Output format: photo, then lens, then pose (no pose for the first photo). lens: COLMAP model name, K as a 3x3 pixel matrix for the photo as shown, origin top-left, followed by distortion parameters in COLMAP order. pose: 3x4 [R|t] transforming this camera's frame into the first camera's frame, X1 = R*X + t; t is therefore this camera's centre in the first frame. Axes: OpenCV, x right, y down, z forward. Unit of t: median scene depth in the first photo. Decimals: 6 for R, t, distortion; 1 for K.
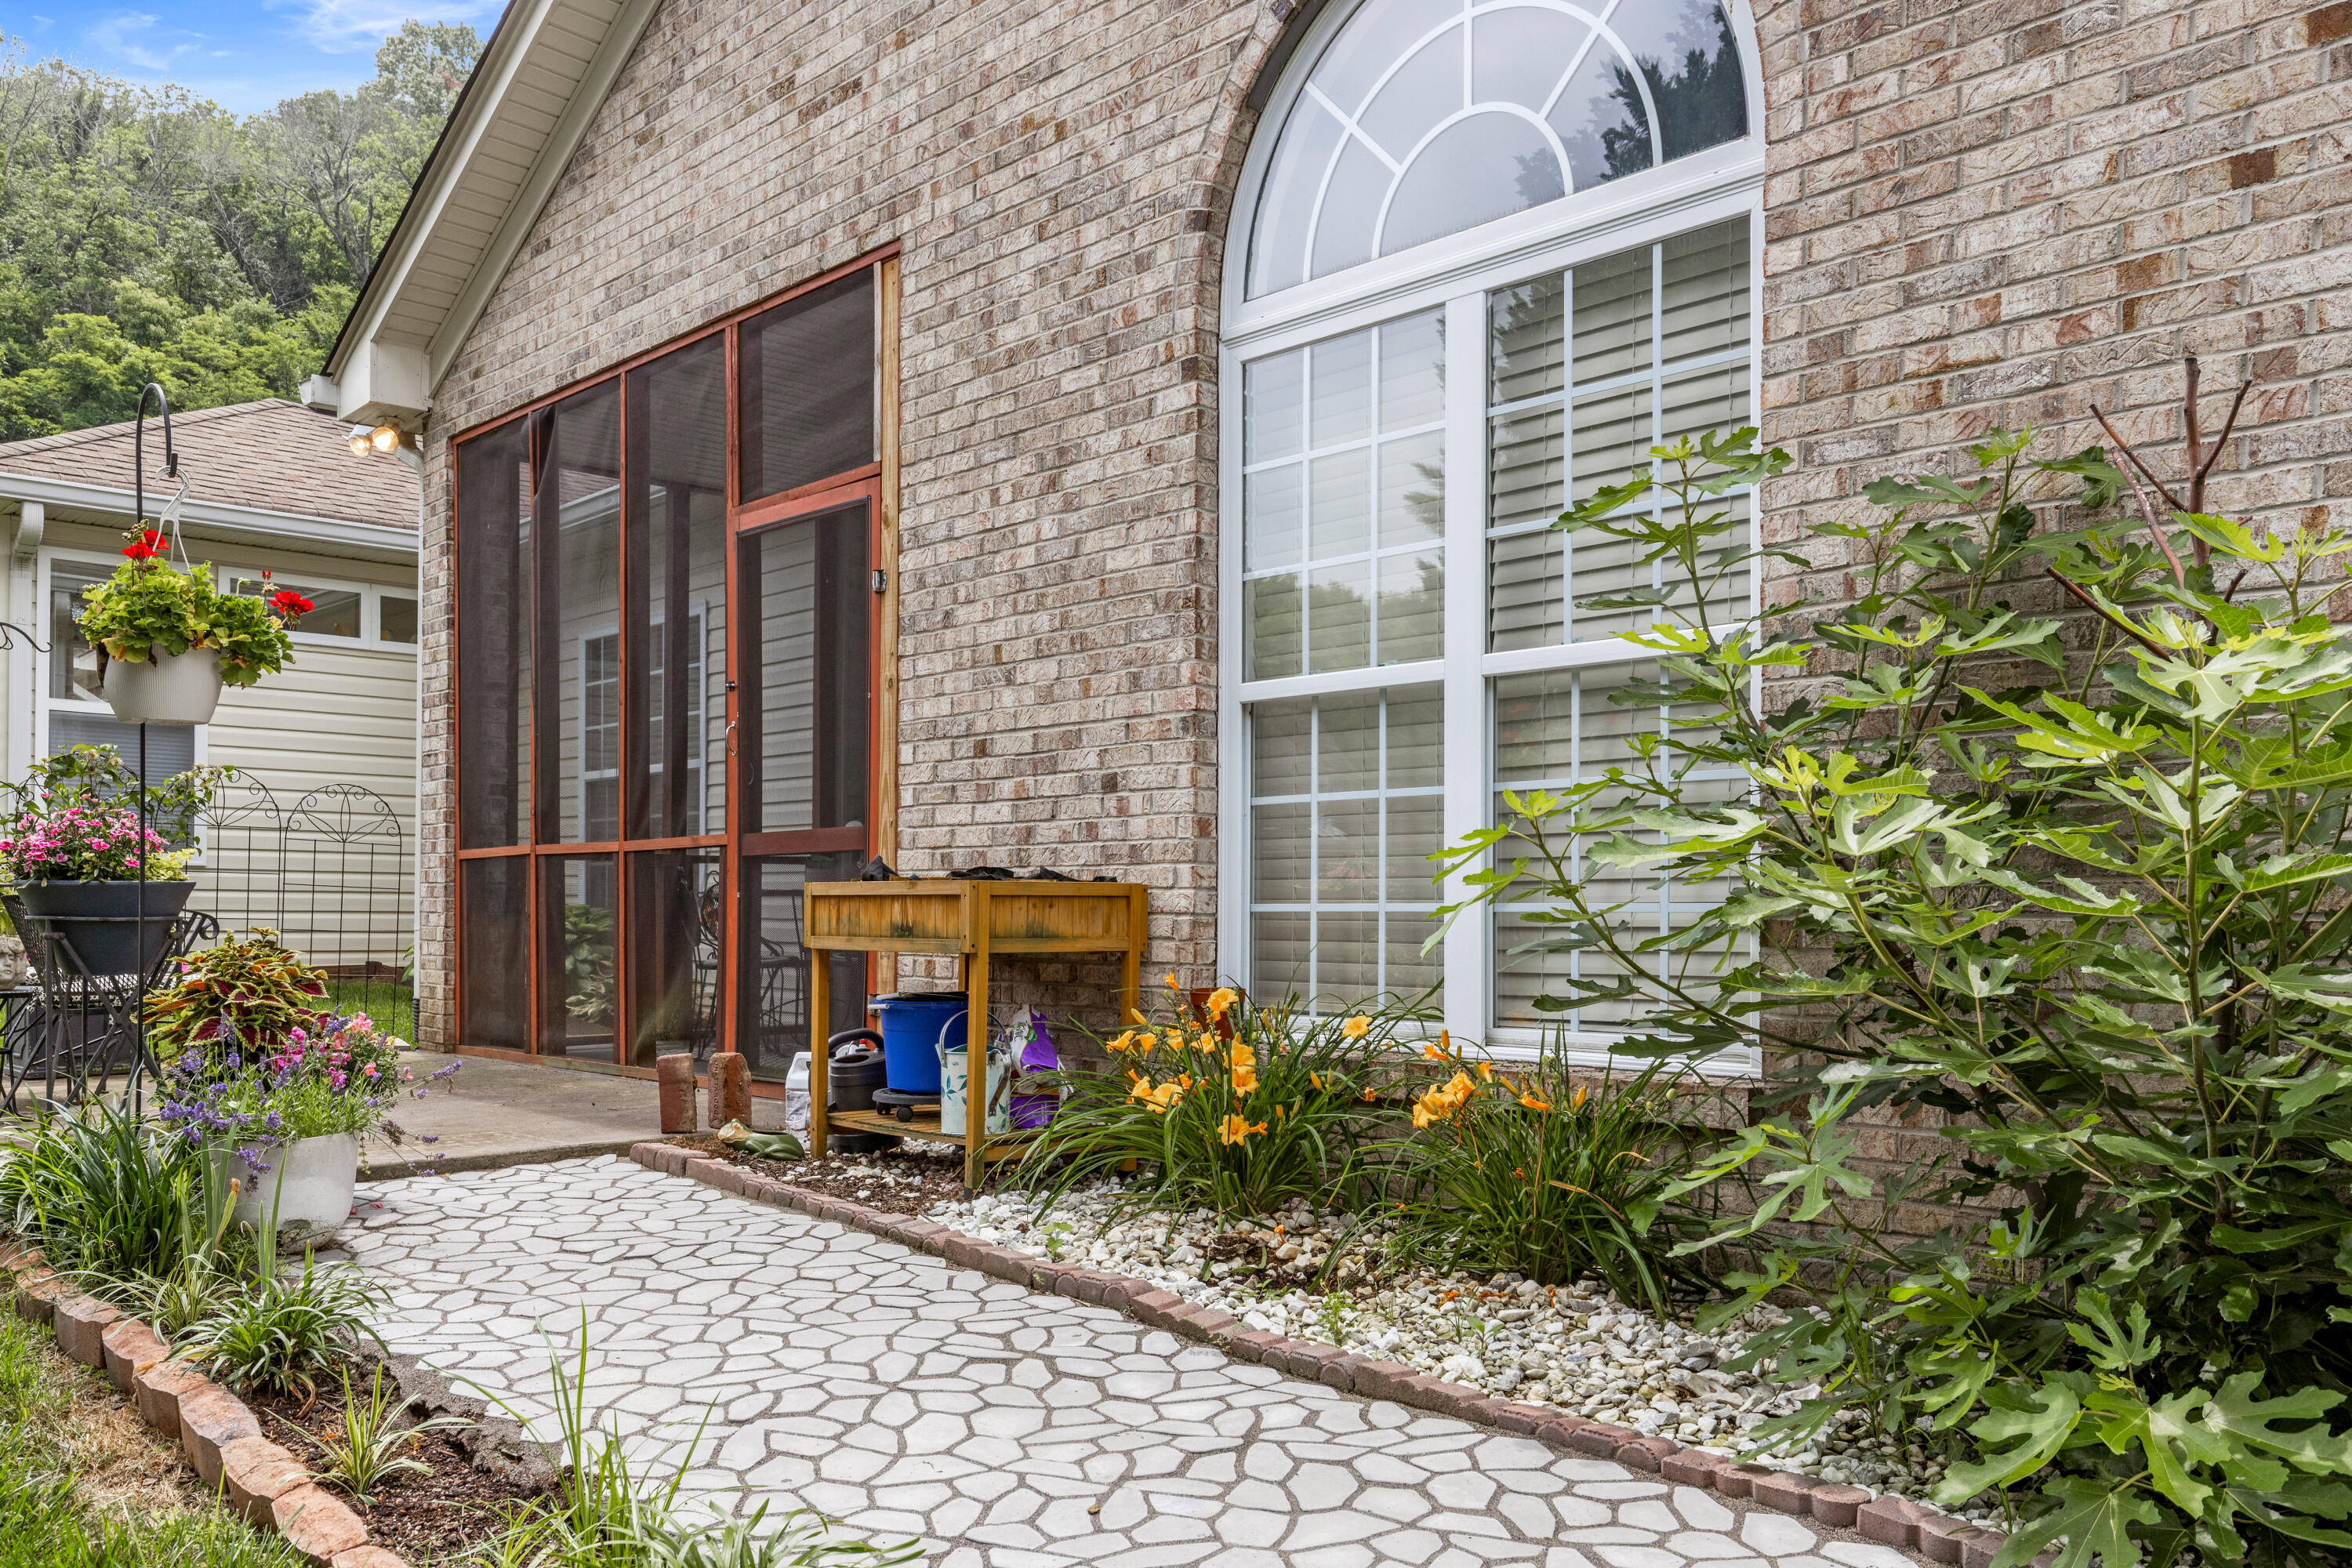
lens RADIAL K [[1889.9, 0, 1168.6], [0, 1889.9, 725.8], [0, 0, 1]] dist [0.004496, 0.003258]
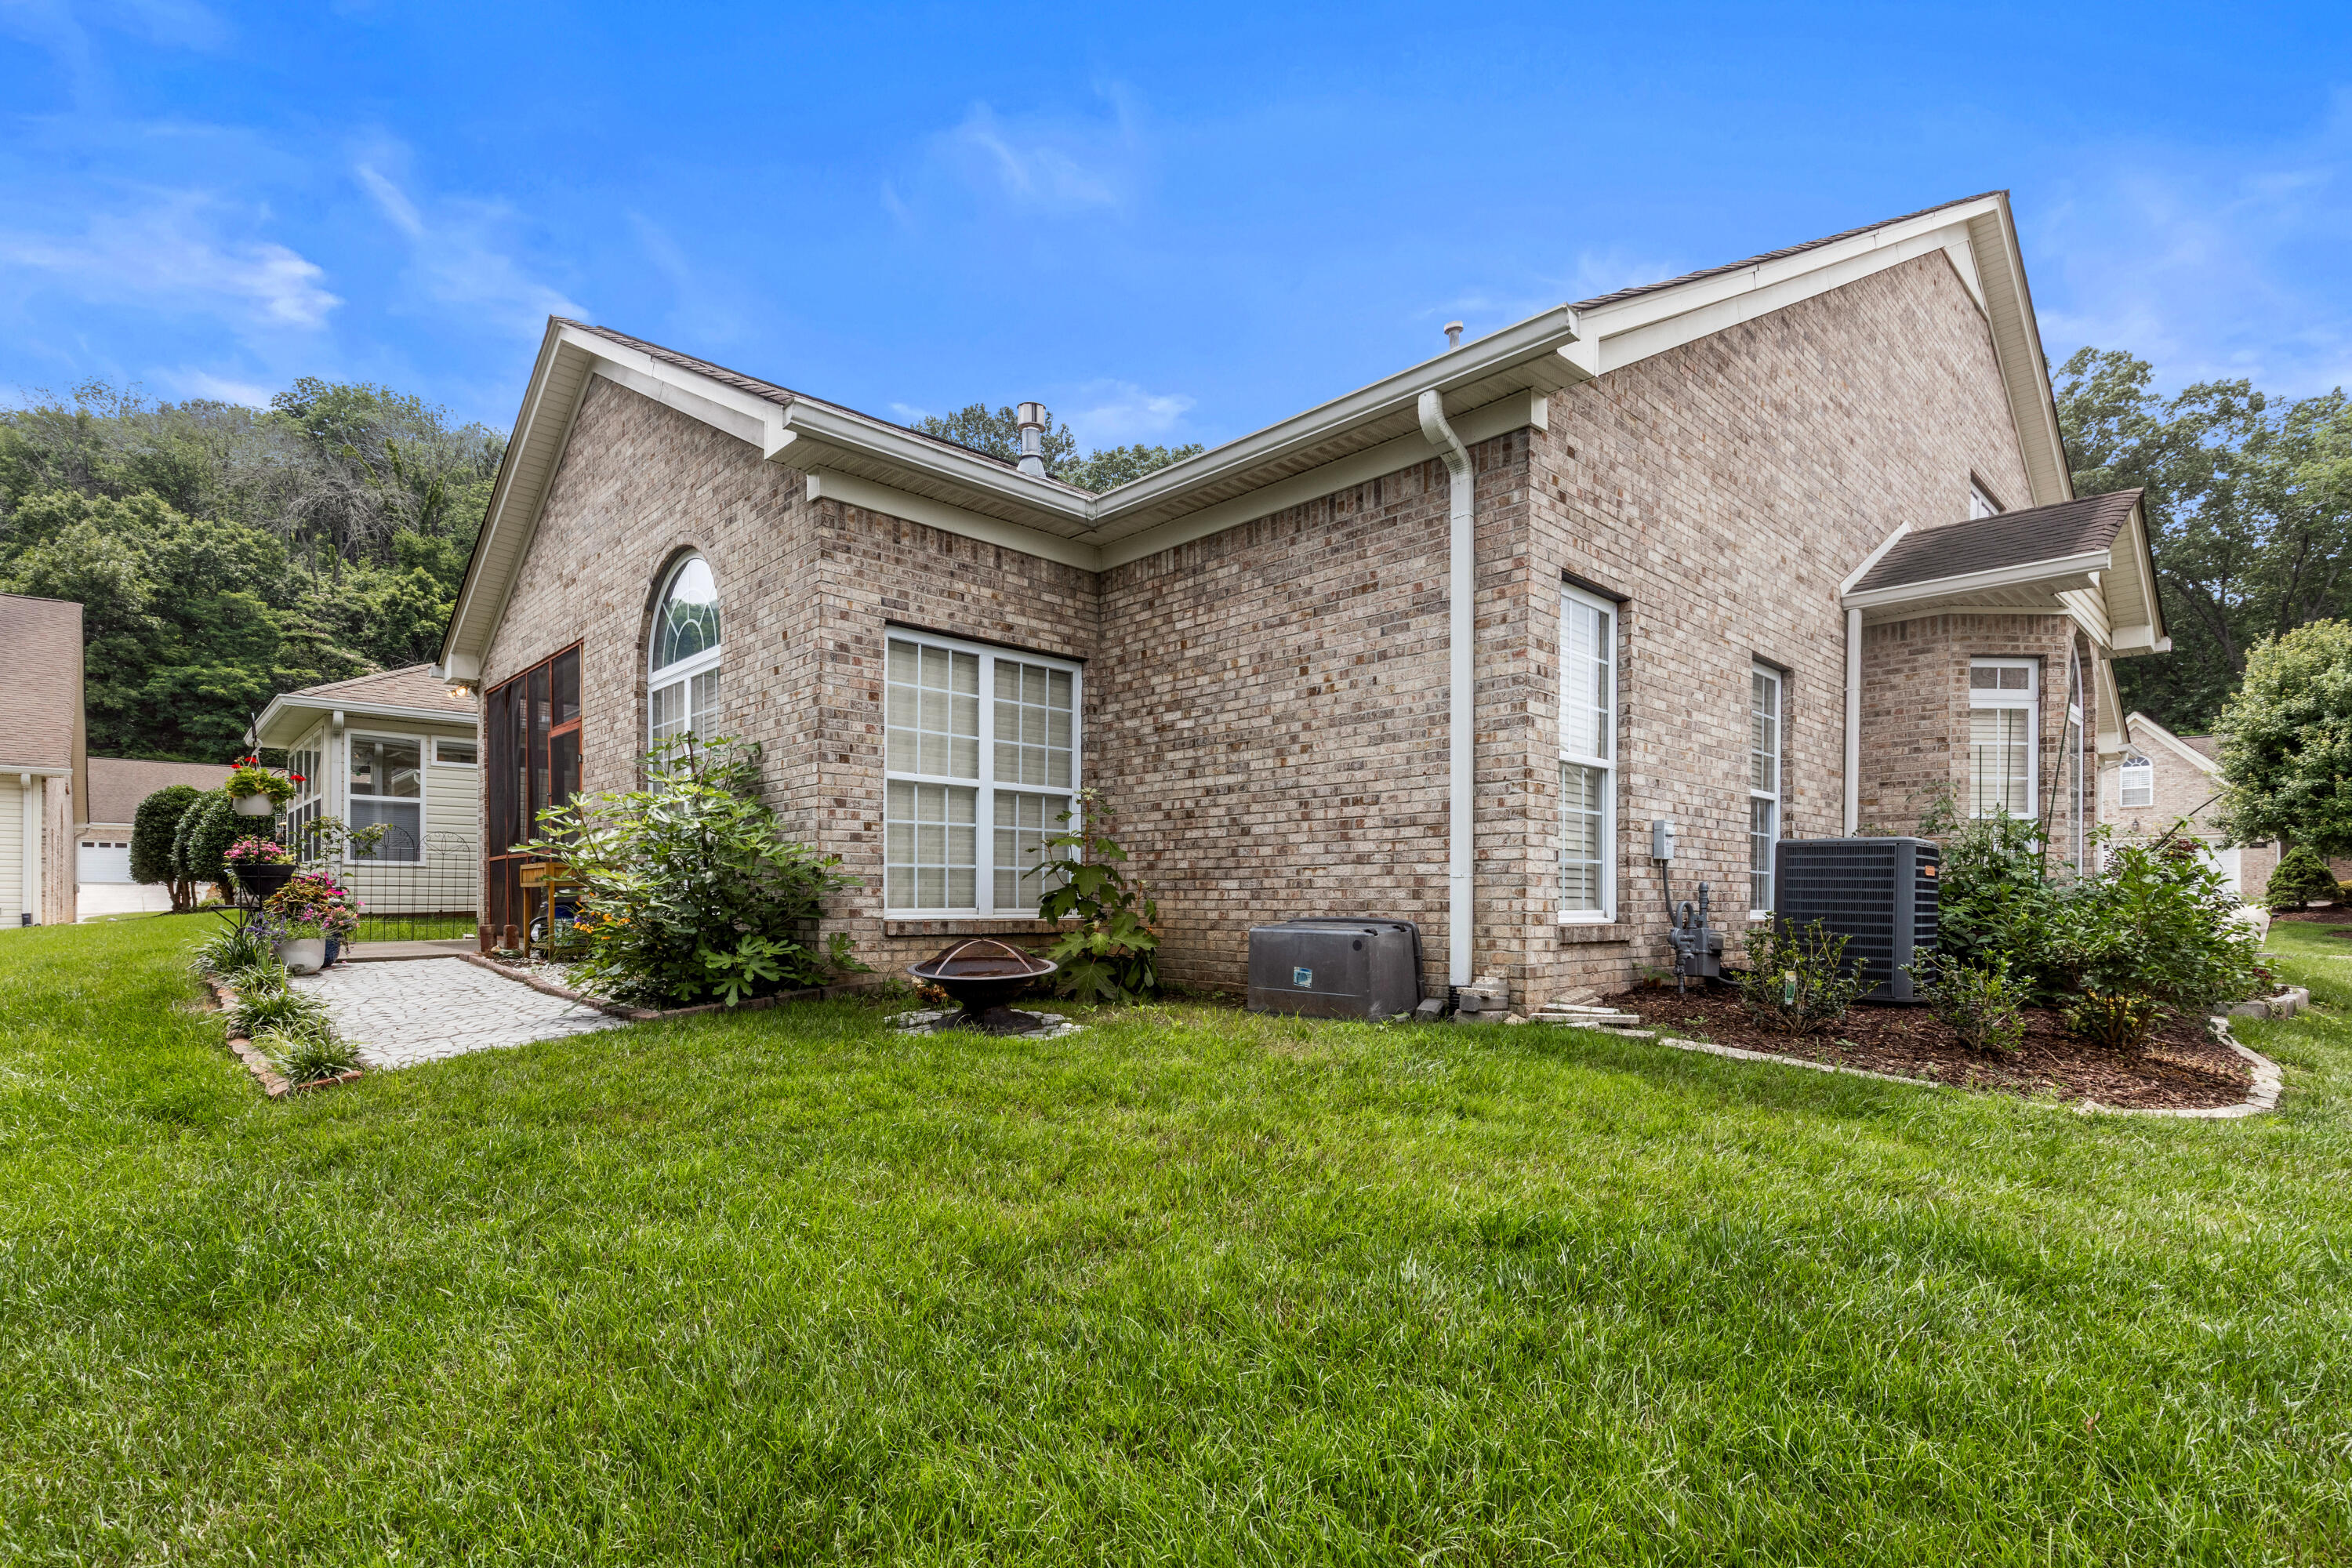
lens RADIAL K [[1063.5, 0, 1176.0], [0, 1063.5, 784.0], [0, 0, 1]] dist [-0.000144, -0.000549]
pose [[0.999048, -0.007315, 0.043013, 0.515217], [0.007638, 0.999944, -0.007354, -0.016400], [-0.042957, 0.007675, 0.999047, -0.475152]]
